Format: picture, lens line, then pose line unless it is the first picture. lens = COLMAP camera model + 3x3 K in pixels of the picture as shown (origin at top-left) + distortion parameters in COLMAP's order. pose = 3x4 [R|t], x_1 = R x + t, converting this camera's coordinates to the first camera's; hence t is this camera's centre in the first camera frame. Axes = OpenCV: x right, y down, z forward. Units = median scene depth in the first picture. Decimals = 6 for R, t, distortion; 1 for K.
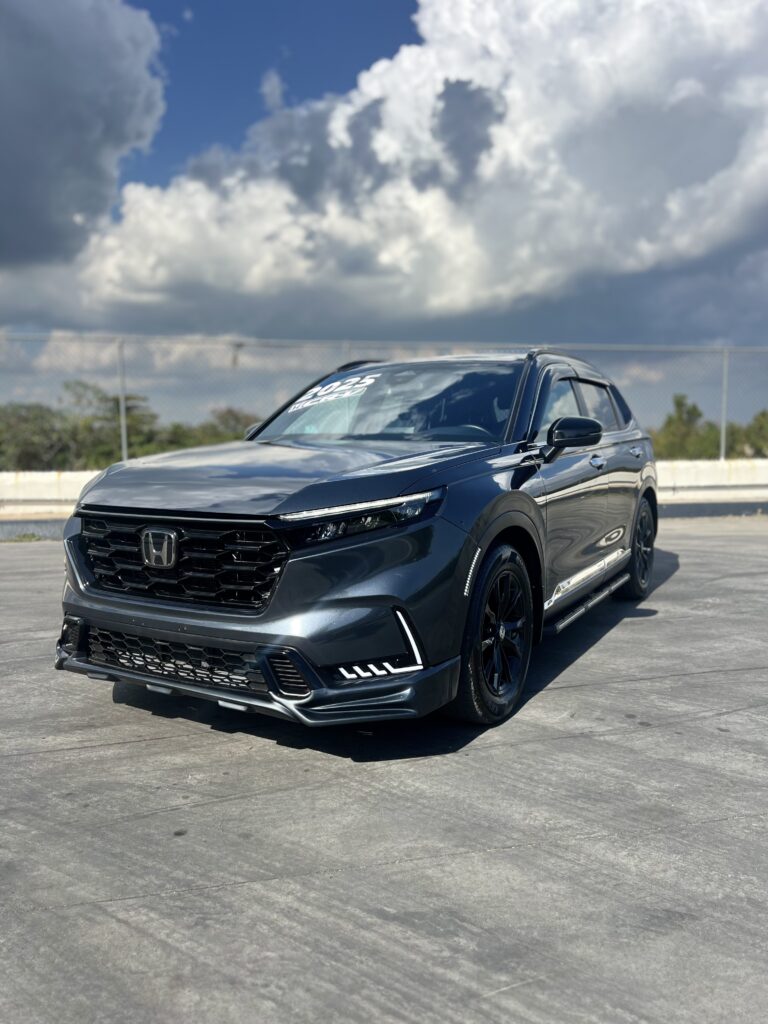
lens RADIAL K [[792.3, 0, 383.2], [0, 792.3, 520.8], [0, 0, 1]] dist [0.049582, -0.059643]
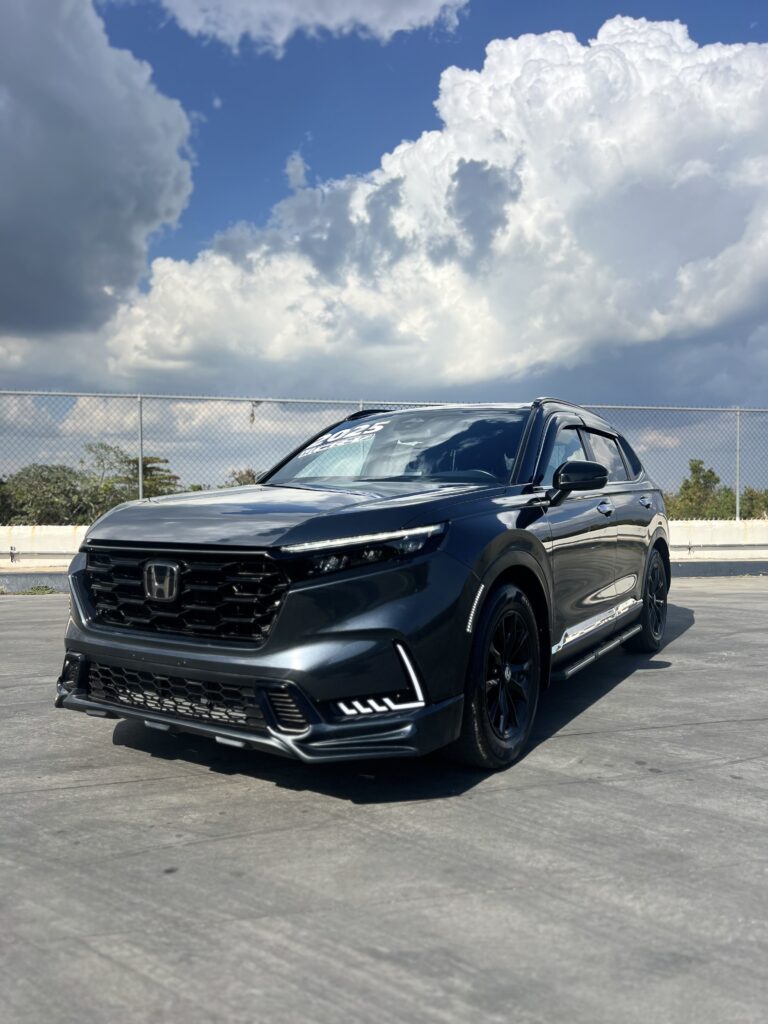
lens RADIAL K [[792.3, 0, 387.1], [0, 792.3, 513.8], [0, 0, 1]] dist [0.049582, -0.059643]
pose [[0.999840, 0.006323, -0.016720, 0.015945], [-0.007780, 0.996038, -0.088587, 0.031658], [0.016094, 0.088703, 0.995928, -0.000714]]
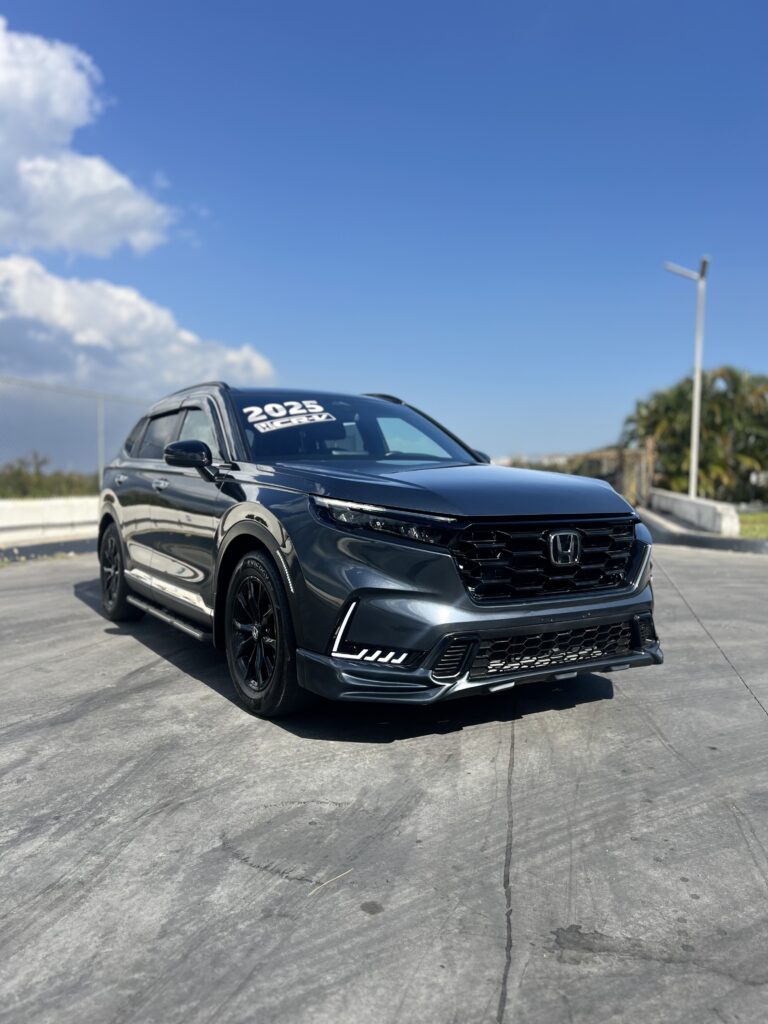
lens RADIAL K [[792.3, 0, 382.9], [0, 792.3, 509.3], [0, 0, 1]] dist [0.049582, -0.059643]
pose [[0.468717, -0.031549, 0.882785, -1.217401], [0.095132, 0.995353, -0.014938, -0.024724], [-0.878211, 0.090983, 0.469540, 0.602821]]
